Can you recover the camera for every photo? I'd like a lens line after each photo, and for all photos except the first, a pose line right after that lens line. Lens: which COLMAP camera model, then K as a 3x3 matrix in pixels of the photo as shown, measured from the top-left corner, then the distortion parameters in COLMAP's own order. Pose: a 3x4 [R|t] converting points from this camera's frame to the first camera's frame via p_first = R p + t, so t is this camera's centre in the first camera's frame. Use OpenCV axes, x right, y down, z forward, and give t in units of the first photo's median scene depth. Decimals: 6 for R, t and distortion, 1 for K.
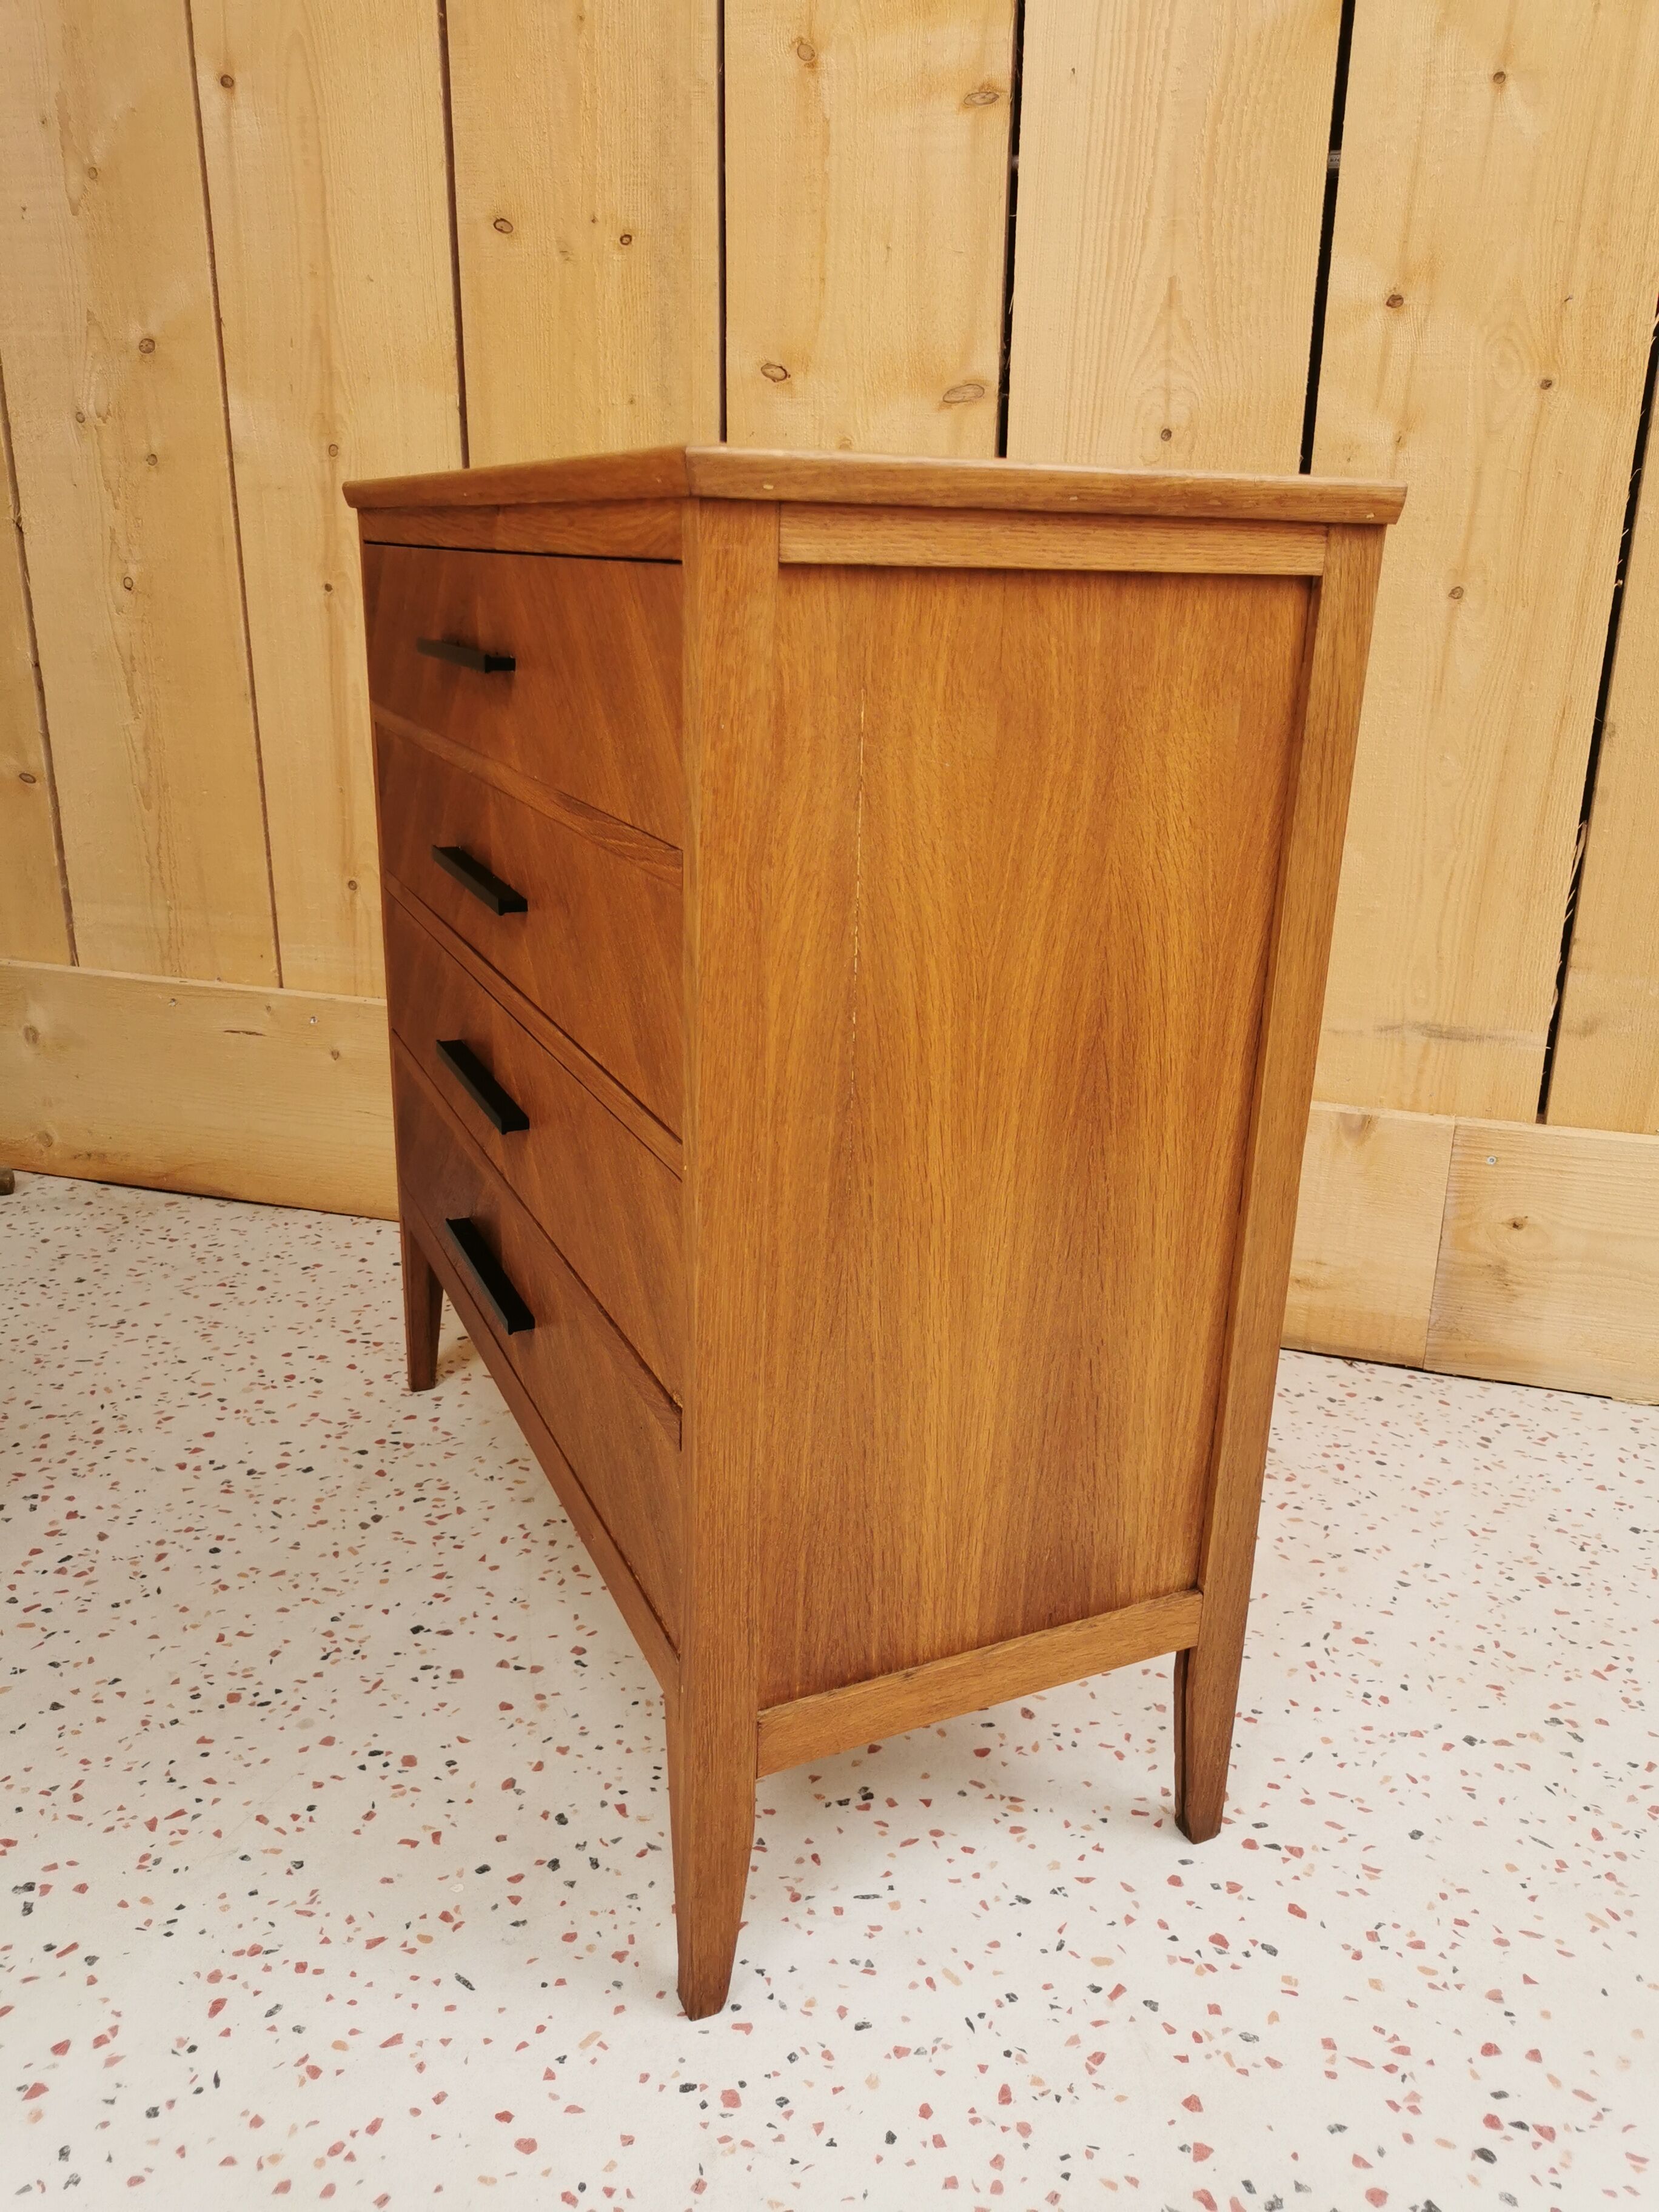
lens RADIAL K [[1718.6, 0, 832.2], [0, 1718.6, 1120.7], [0, 0, 1]] dist [0.045458, -0.036570]
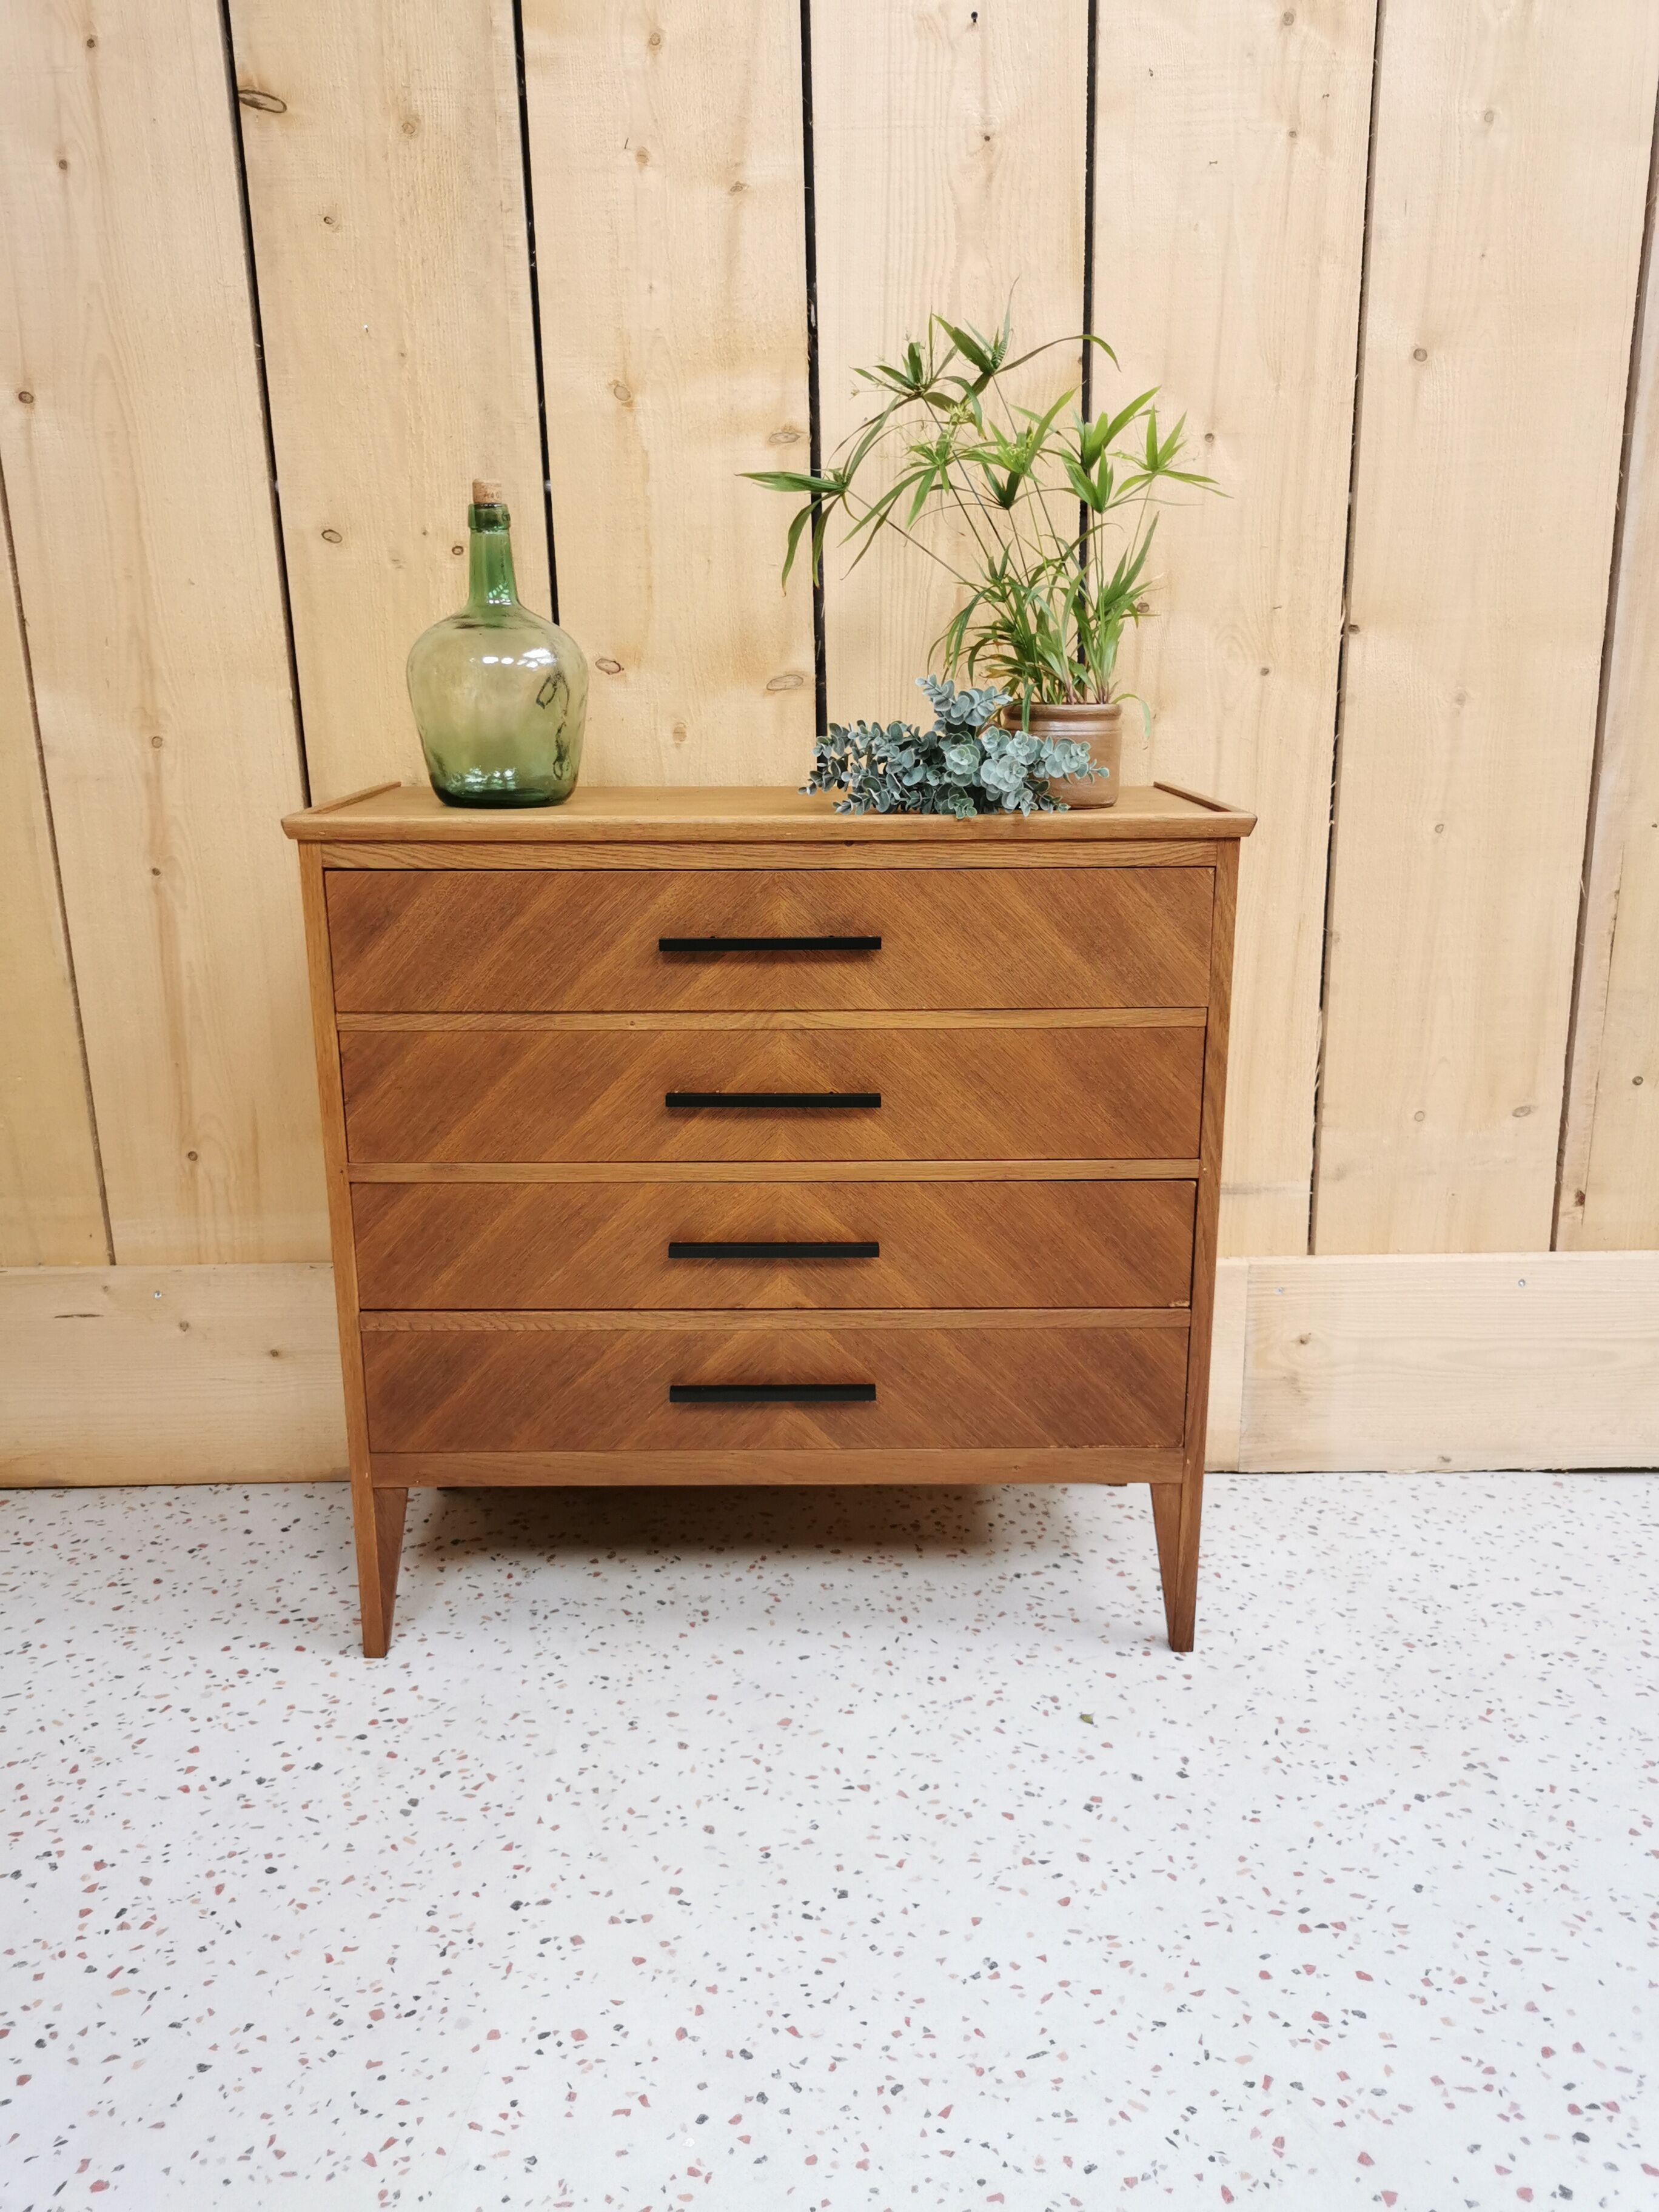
lens RADIAL K [[1718.6, 0, 833.9], [0, 1718.6, 1118.1], [0, 0, 1]] dist [0.045458, -0.036570]
pose [[0.956226, -0.107830, 0.272036, -0.246161], [0.121404, 0.992037, -0.033517, -0.101901], [-0.266256, 0.065076, 0.961703, -0.079189]]
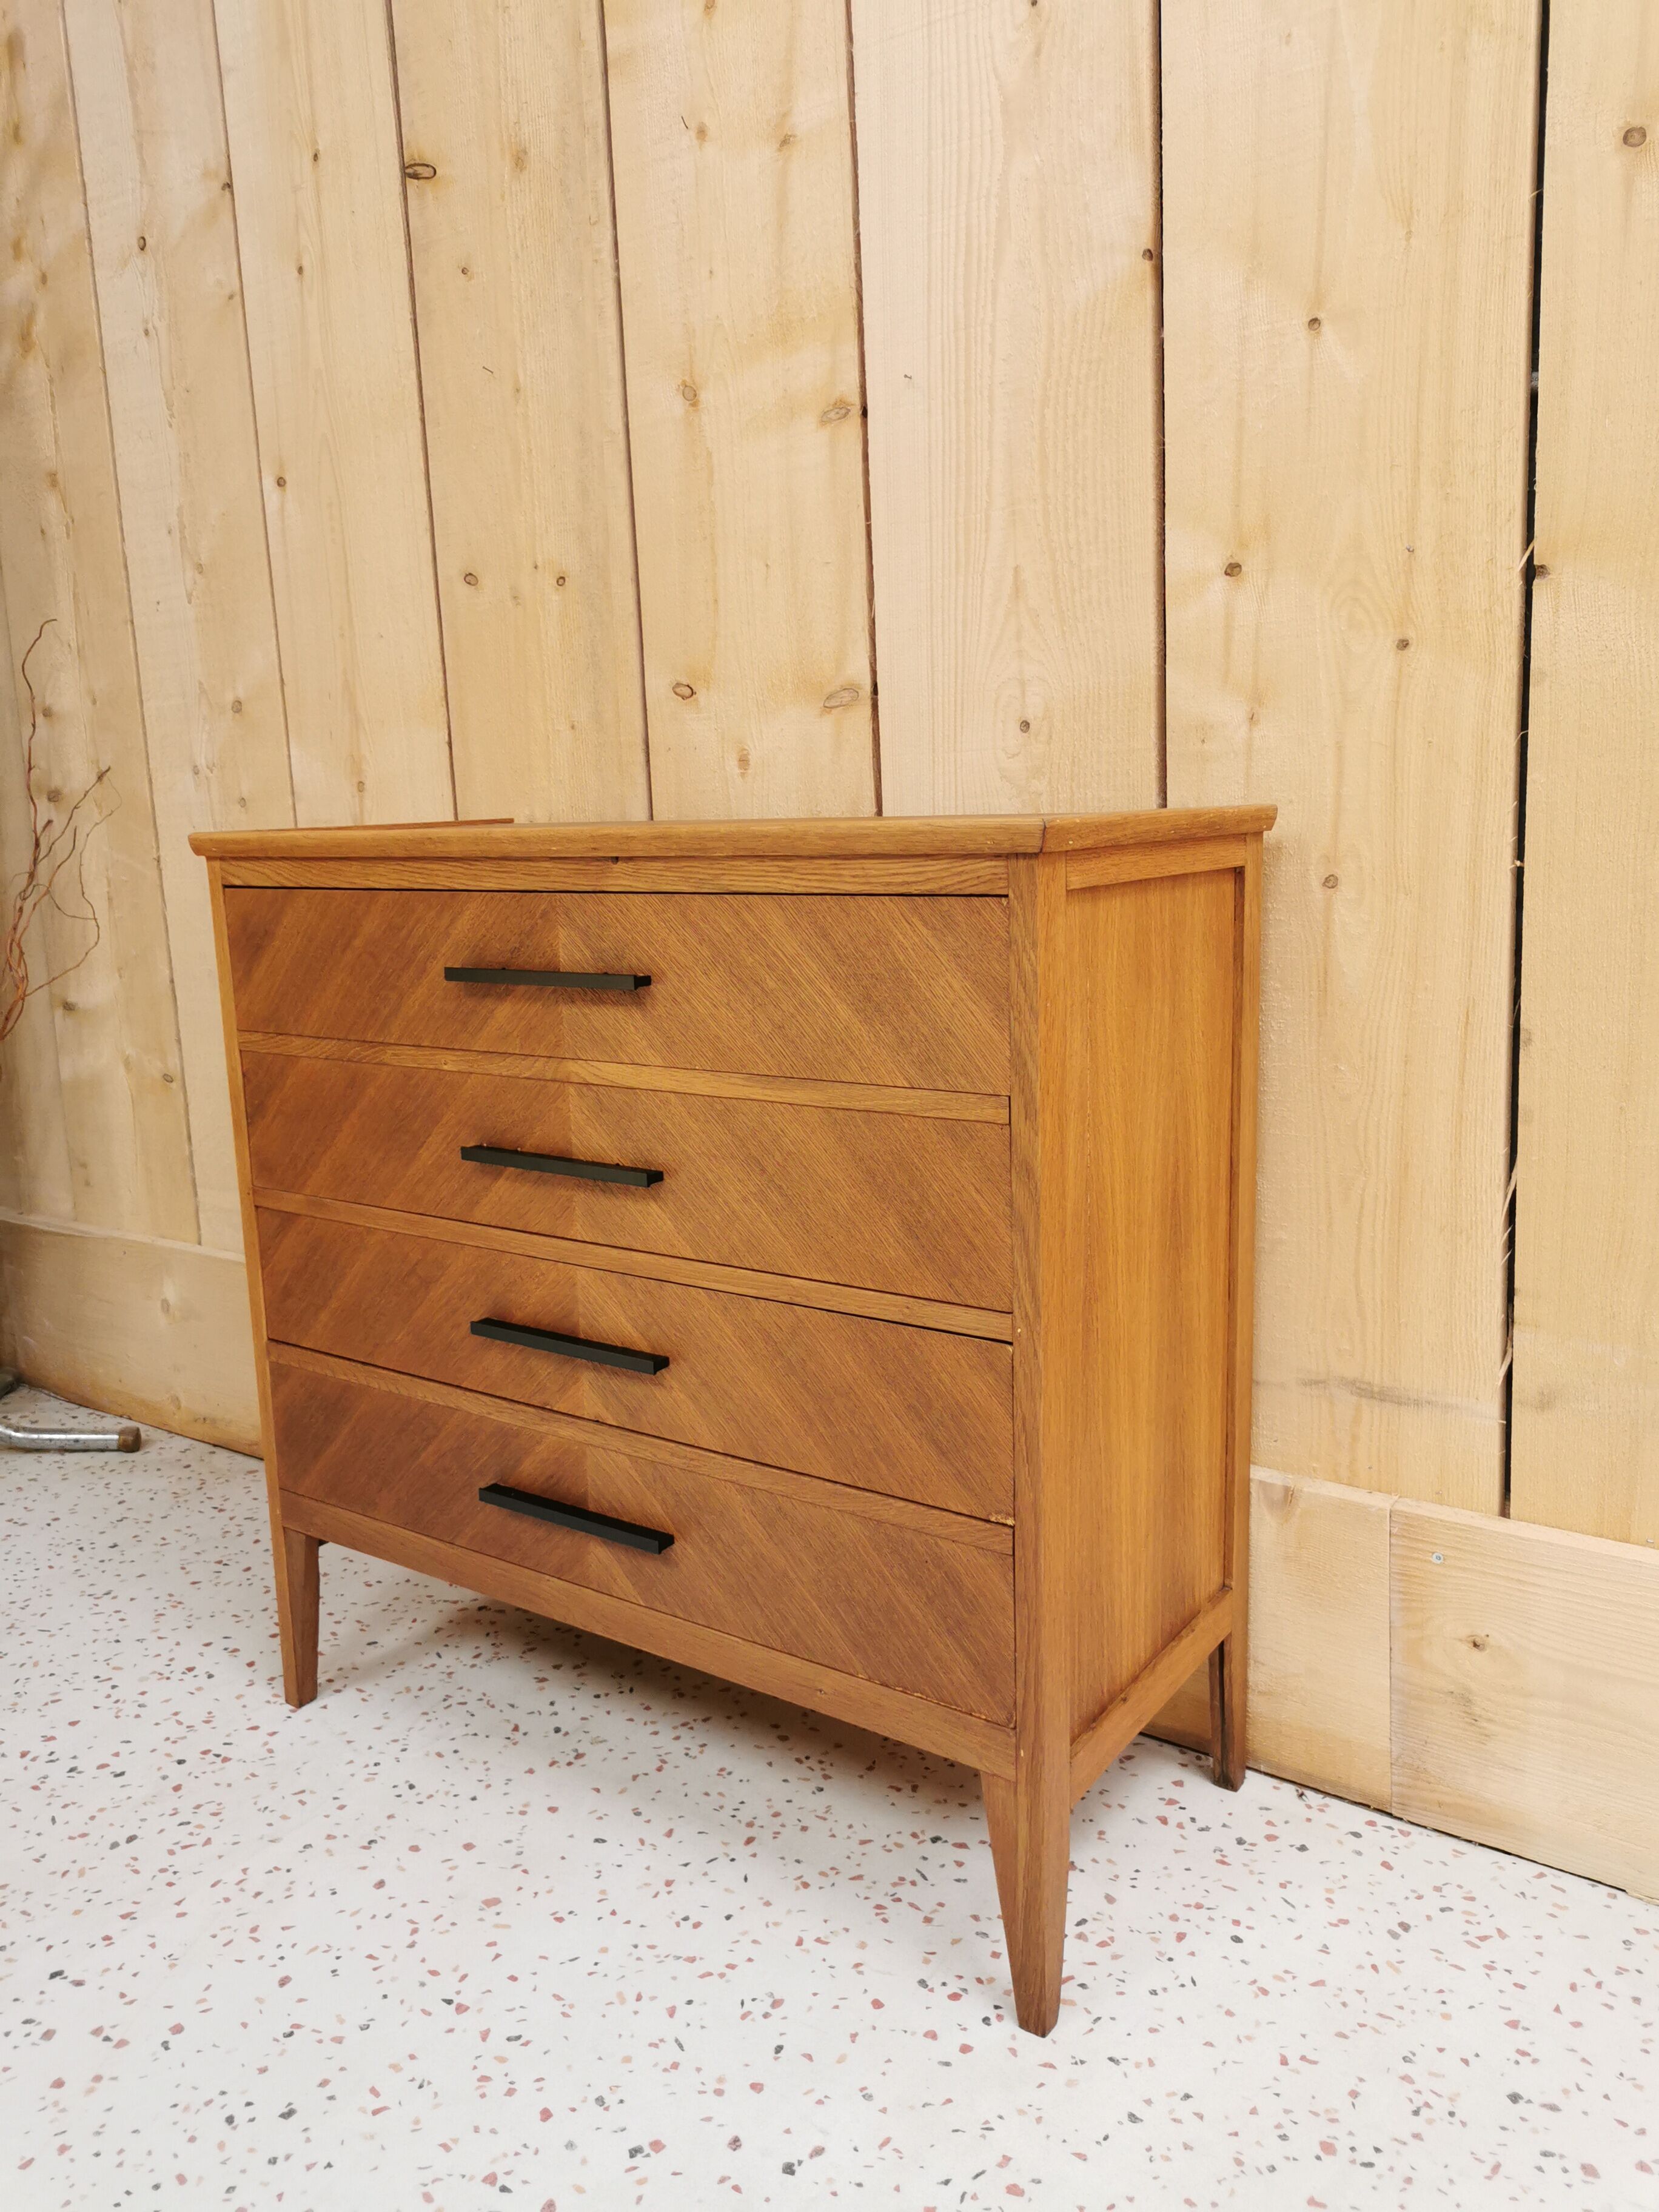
lens RADIAL K [[1718.6, 0, 840.1], [0, 1718.6, 1116.5], [0, 0, 1]] dist [0.045458, -0.036570]
pose [[0.940028, 0.004293, -0.341071, 0.431901], [-0.050117, 0.990807, -0.125654, -0.071530], [0.337396, 0.135212, 0.931602, 0.142539]]
